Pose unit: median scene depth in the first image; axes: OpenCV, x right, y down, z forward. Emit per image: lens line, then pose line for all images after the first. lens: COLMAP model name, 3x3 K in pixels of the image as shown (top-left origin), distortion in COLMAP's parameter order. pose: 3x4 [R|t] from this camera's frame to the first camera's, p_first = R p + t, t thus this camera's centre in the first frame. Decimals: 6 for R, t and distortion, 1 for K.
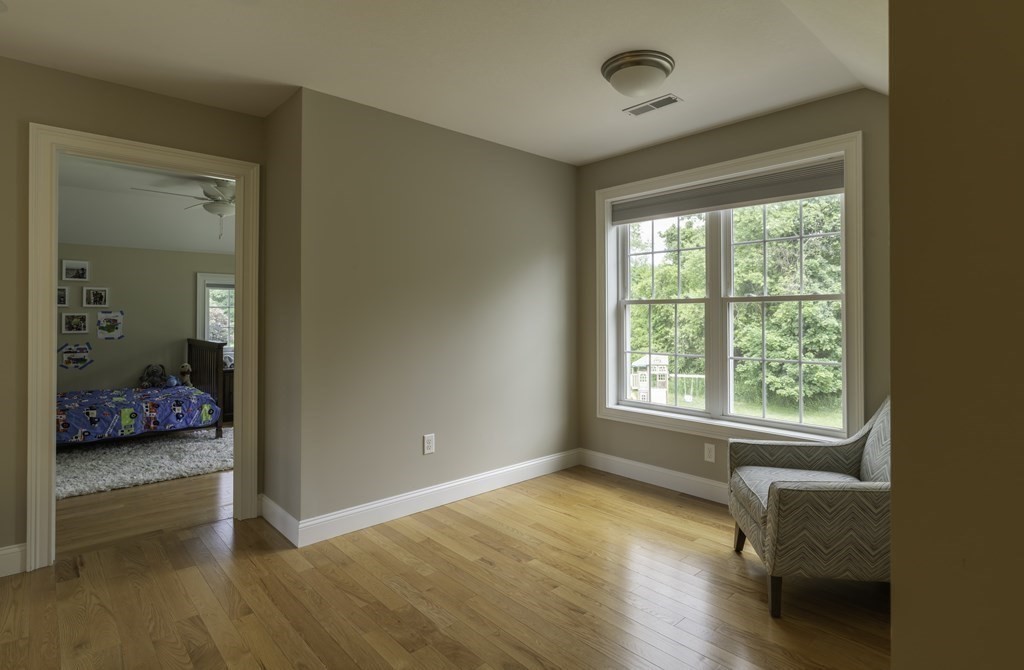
lens RADIAL K [[519.7, 0, 537.5], [0, 519.7, 305.3], [0, 0, 1]] dist [0.001855, -0.000113]
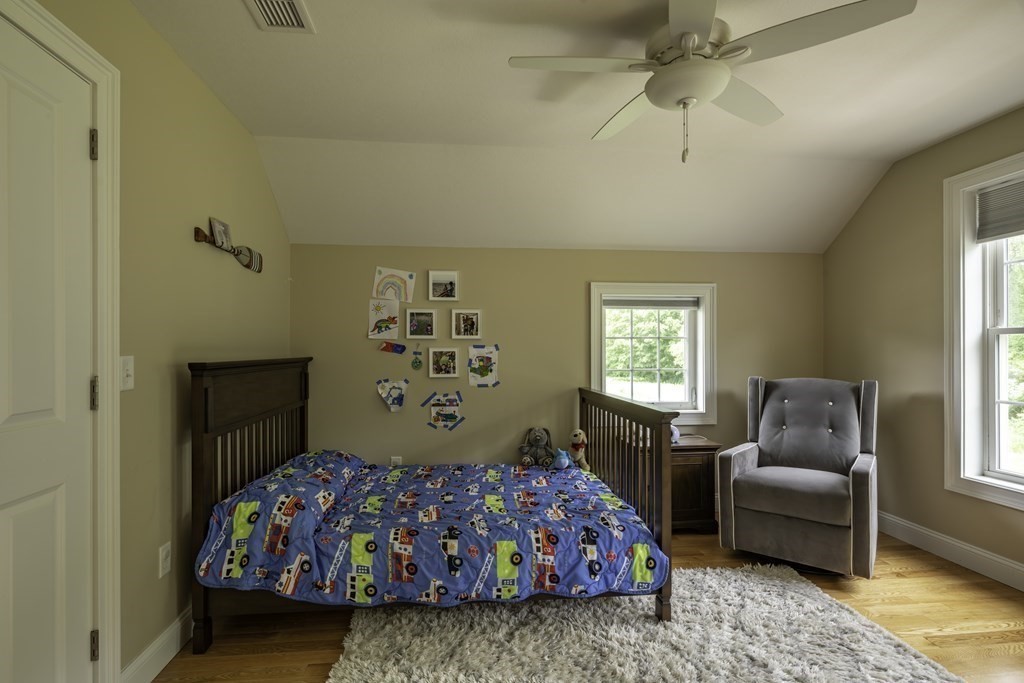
lens RADIAL K [[496.0, 0, 512.0], [0, 496.0, 341.5], [0, 0, 1]] dist [-0.001373, 0.001540]
pose [[0.797756, -0.010656, -0.602886, -0.427312], [0.011833, 0.999928, -0.002016, 0.009032], [0.602864, -0.005526, 0.797825, 0.539295]]
